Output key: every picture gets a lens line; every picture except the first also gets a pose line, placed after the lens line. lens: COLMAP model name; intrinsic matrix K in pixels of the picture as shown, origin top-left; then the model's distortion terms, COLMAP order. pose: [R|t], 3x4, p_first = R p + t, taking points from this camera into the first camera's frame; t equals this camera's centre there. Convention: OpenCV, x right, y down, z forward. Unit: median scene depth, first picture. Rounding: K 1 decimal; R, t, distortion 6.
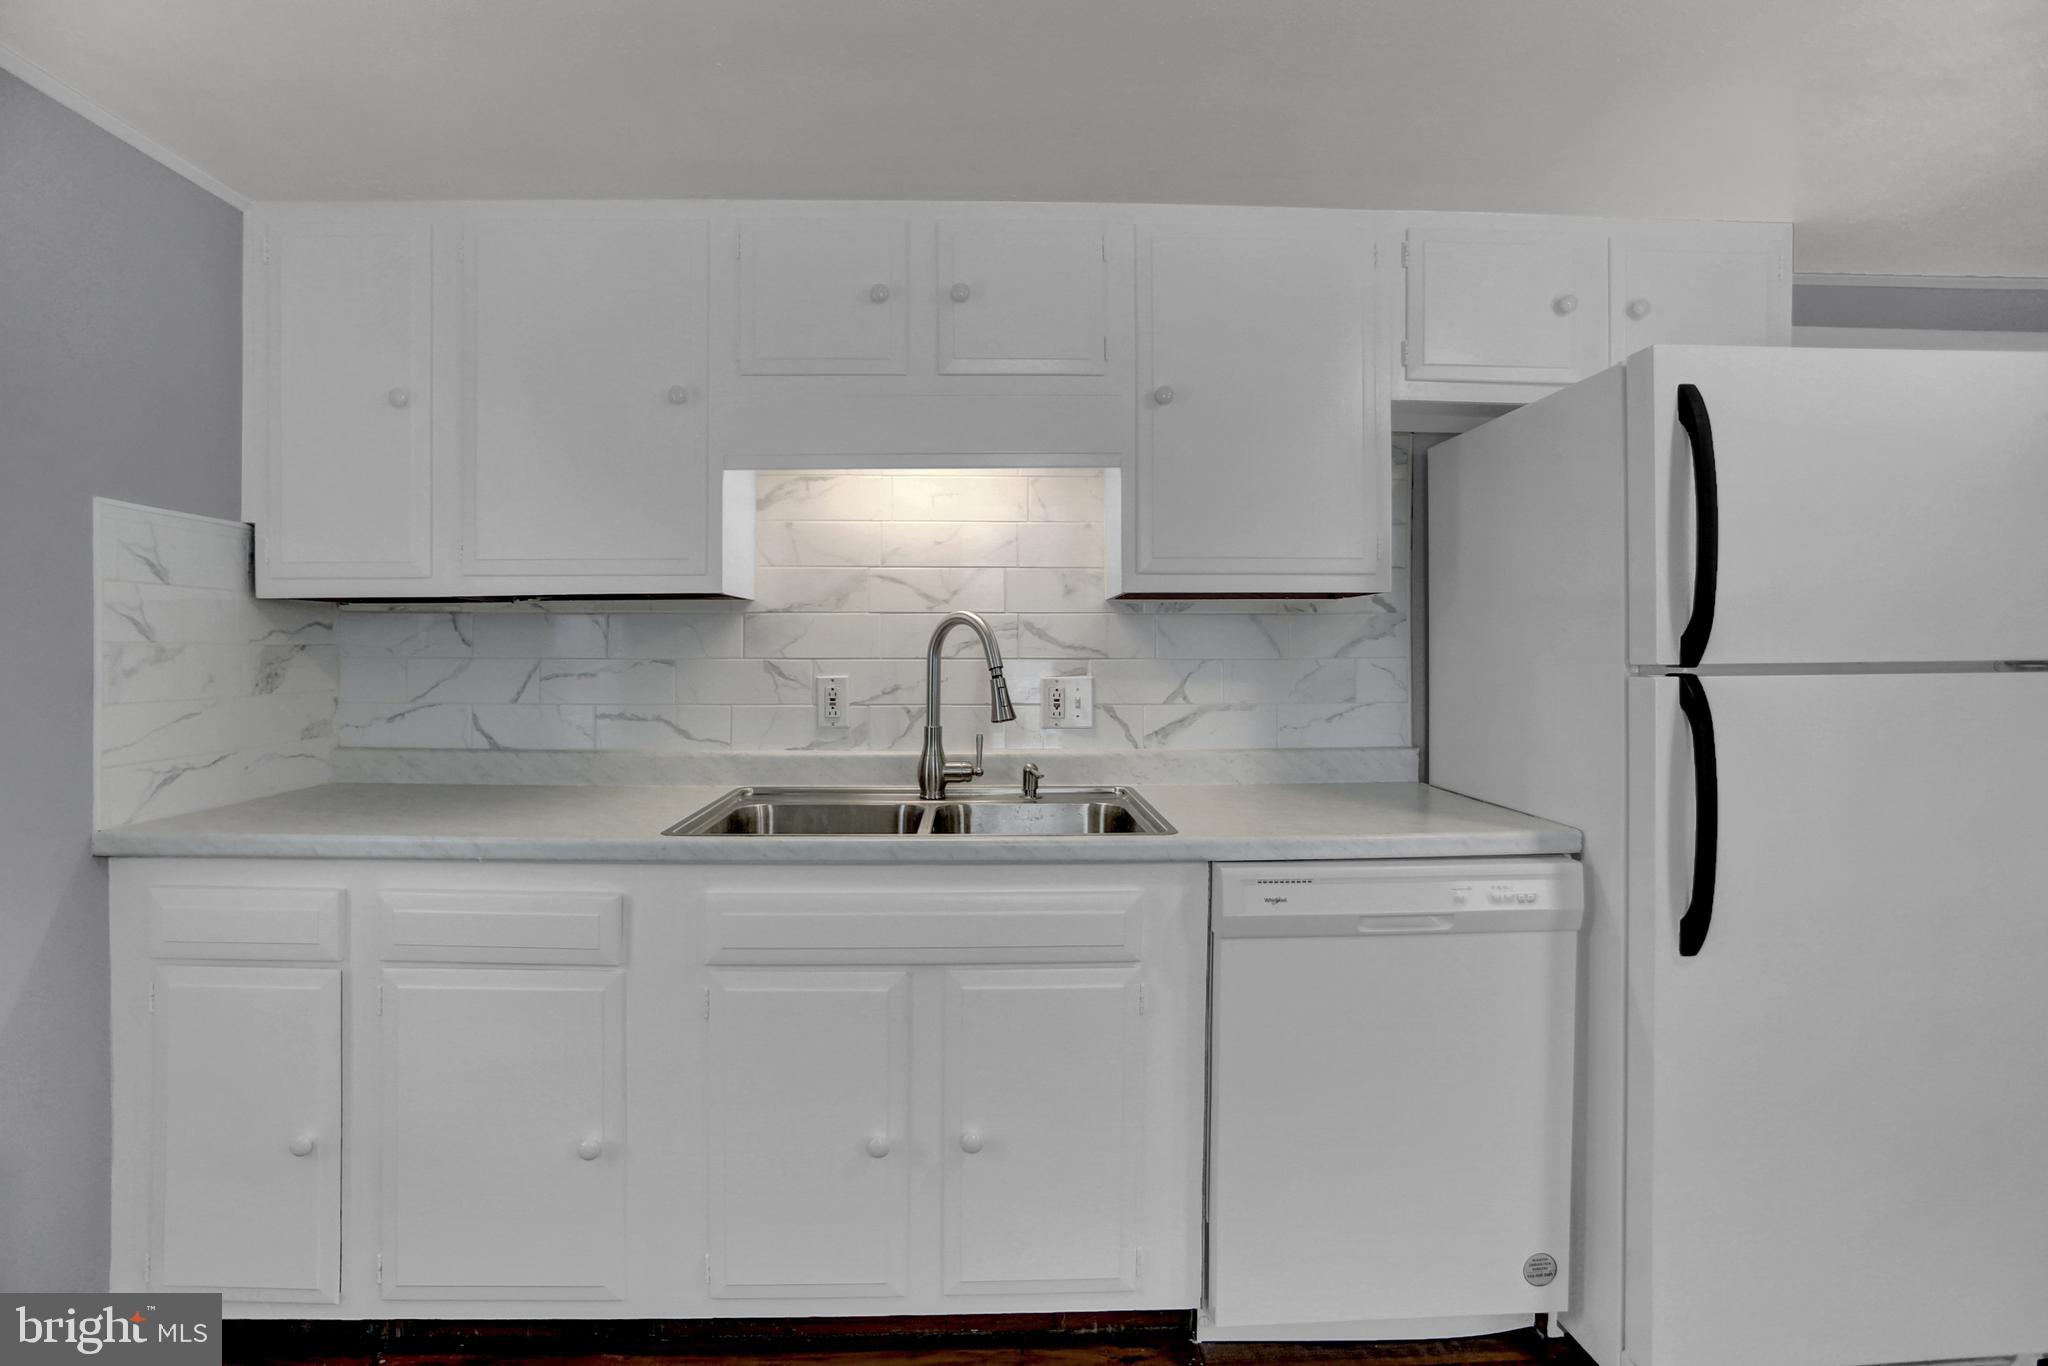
lens RADIAL K [[1042.8, 0, 1023.7], [0, 1042.8, 672.3], [0, 0, 1]] dist [-0.054216, 0.013332]
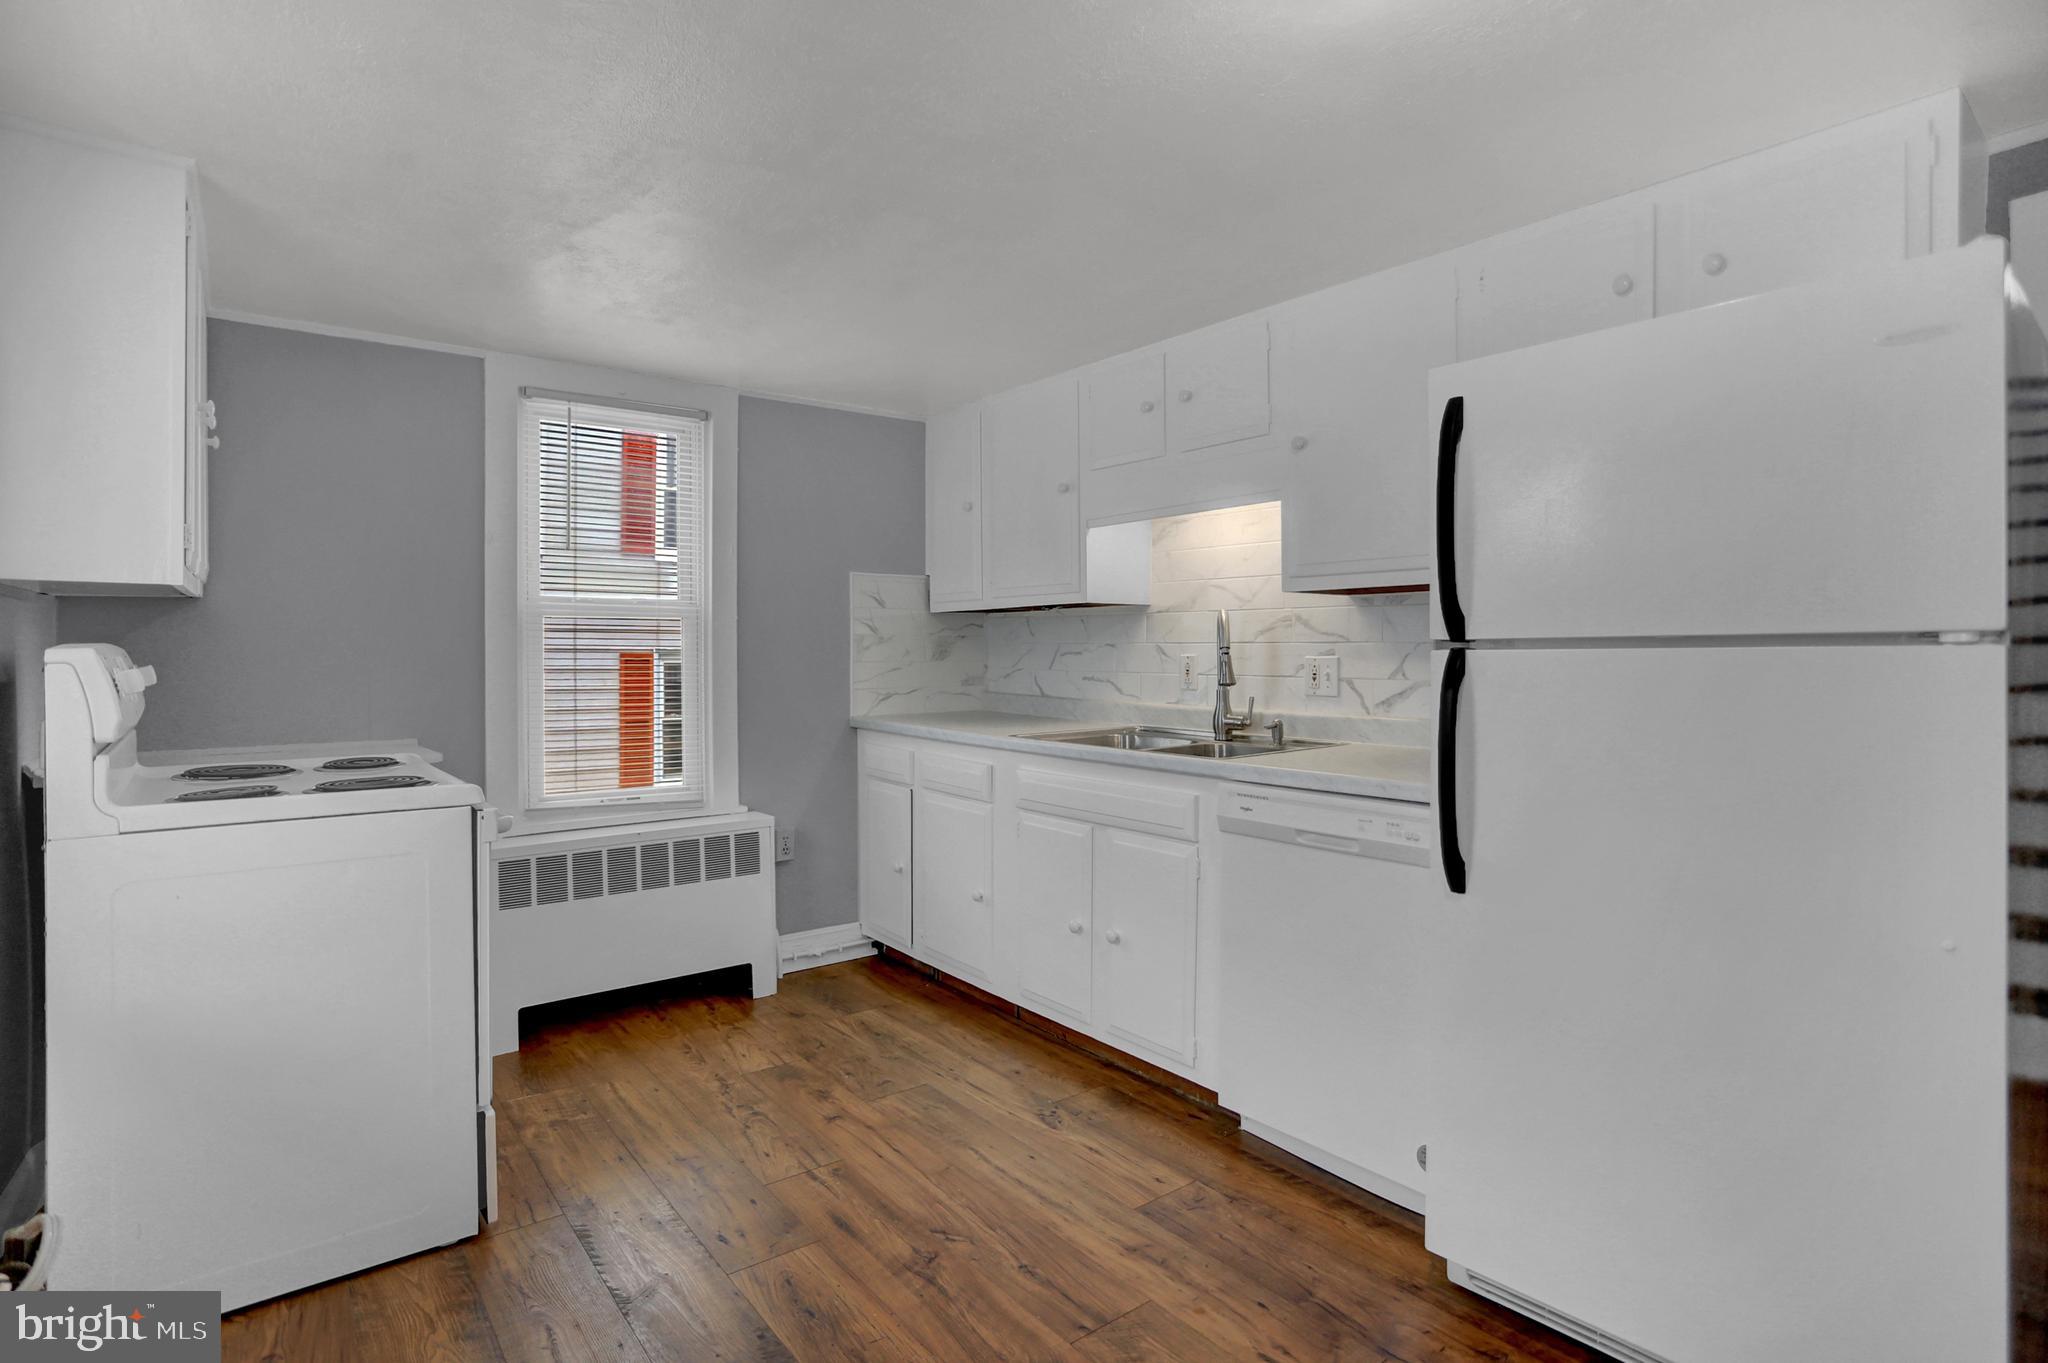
lens RADIAL K [[1042.8, 0, 1035.4], [0, 1042.8, 687.4], [0, 0, 1]] dist [-0.054216, 0.013332]
pose [[0.588152, 0.029738, -0.808204, 0.975461], [-0.017743, 0.999558, 0.023867, 0.020491], [0.808556, 0.000302, 0.588419, -0.051767]]
